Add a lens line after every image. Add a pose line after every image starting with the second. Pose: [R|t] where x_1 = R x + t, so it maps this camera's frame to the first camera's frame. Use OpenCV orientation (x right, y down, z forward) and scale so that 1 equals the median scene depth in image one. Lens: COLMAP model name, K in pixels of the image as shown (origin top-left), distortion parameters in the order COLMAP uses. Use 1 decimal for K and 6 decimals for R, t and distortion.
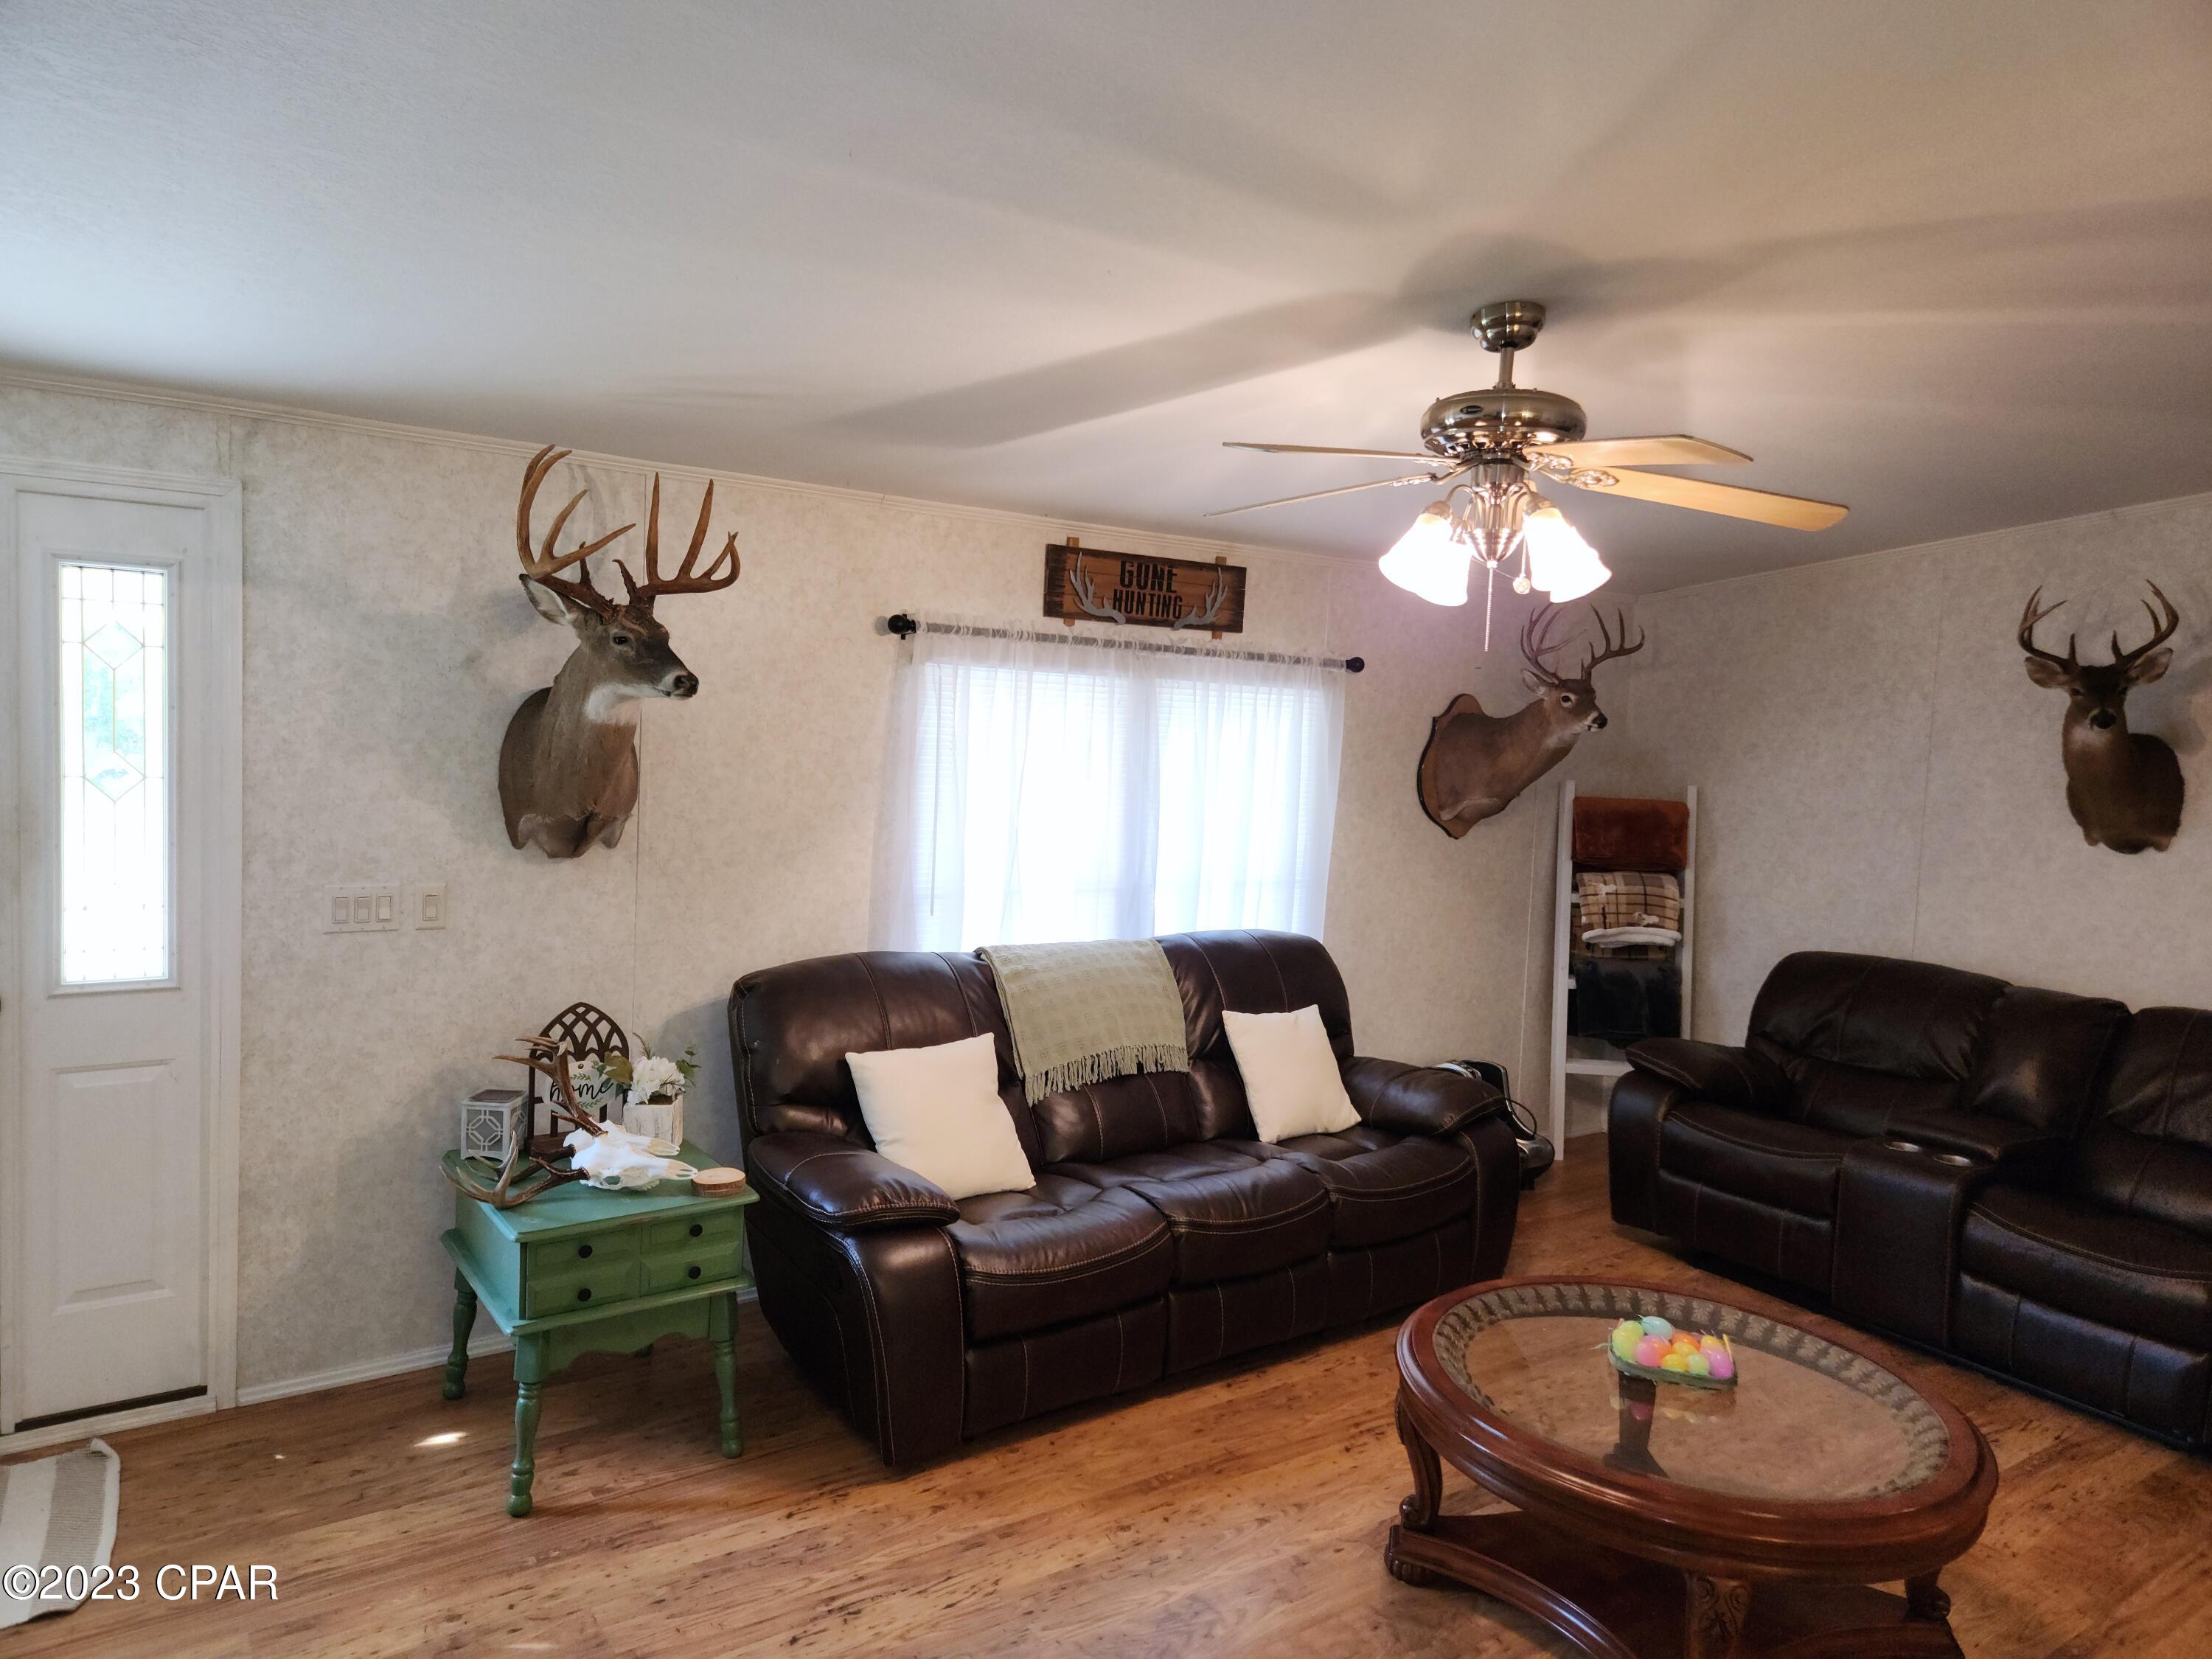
lens RADIAL K [[1456.8, 0, 1098.0], [0, 1456.8, 826.6], [0, 0, 1]] dist [0.060653, -0.005112]
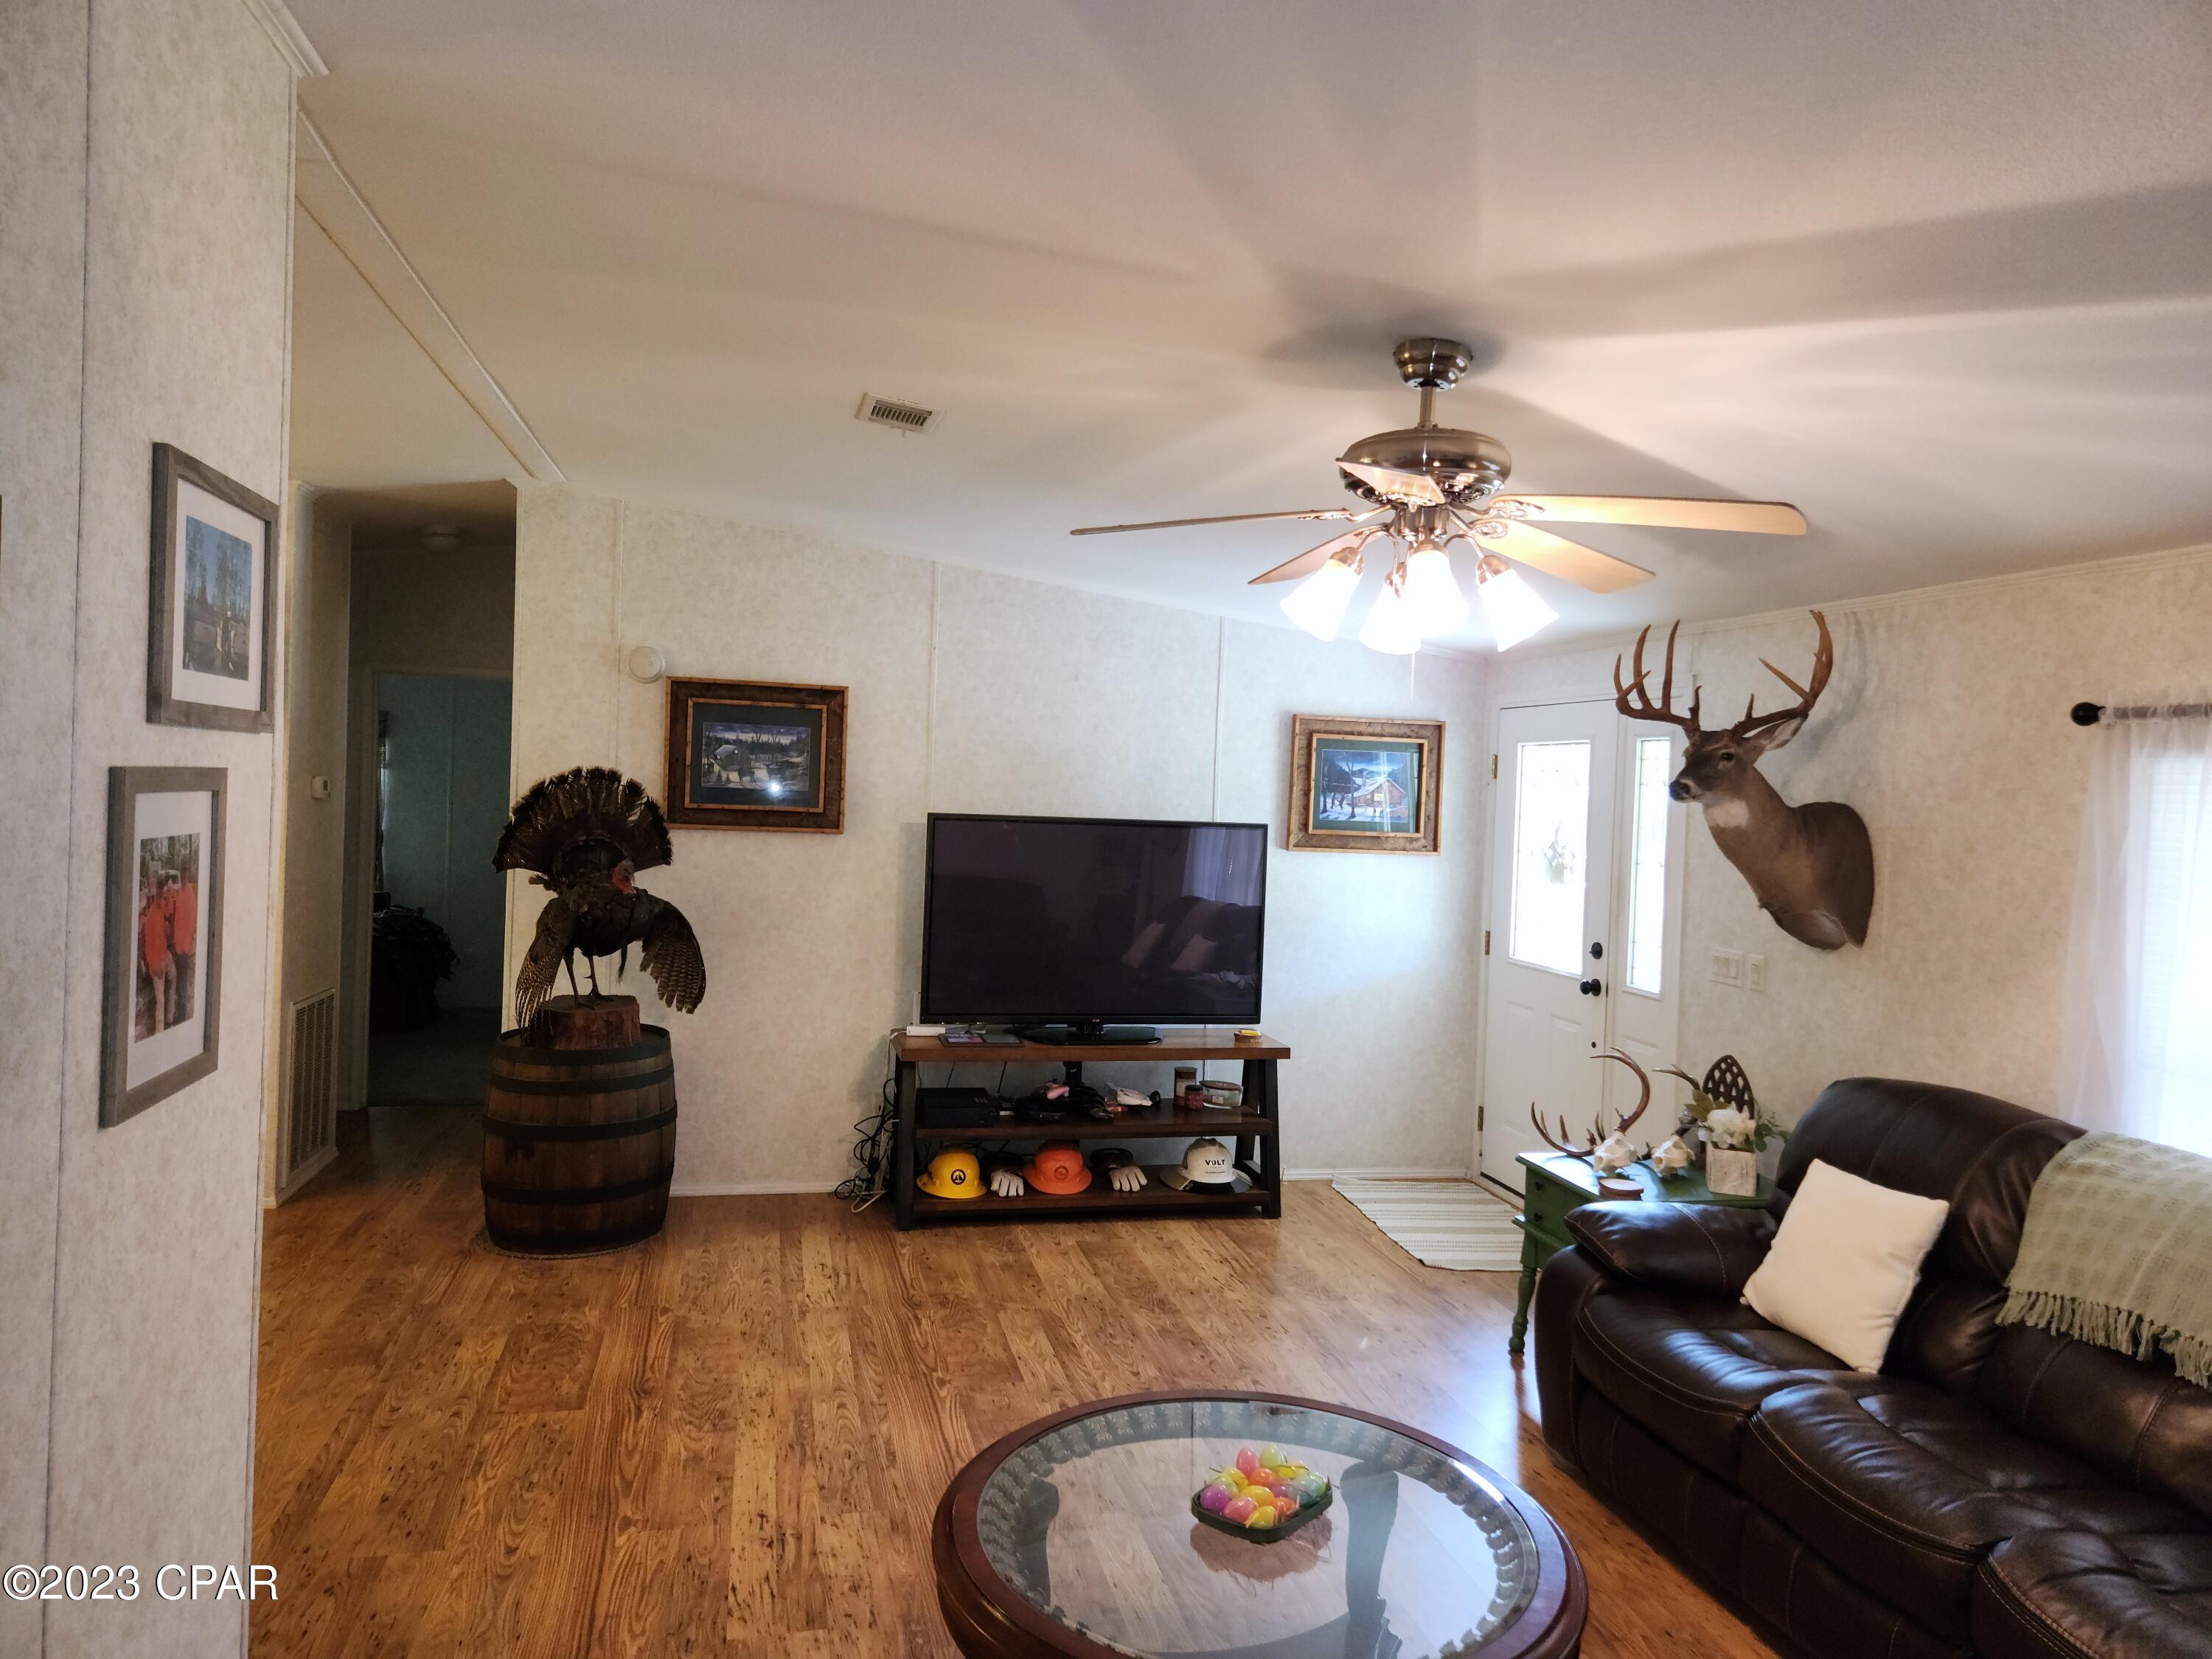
lens RADIAL K [[1456.8, 0, 1098.7], [0, 1456.8, 815.8], [0, 0, 1]] dist [0.060653, -0.005112]
pose [[-0.358546, -0.027605, -0.933104, 0.933151], [-0.107882, 0.994091, 0.012045, -0.035661], [0.927257, 0.104984, -0.359406, 0.876412]]
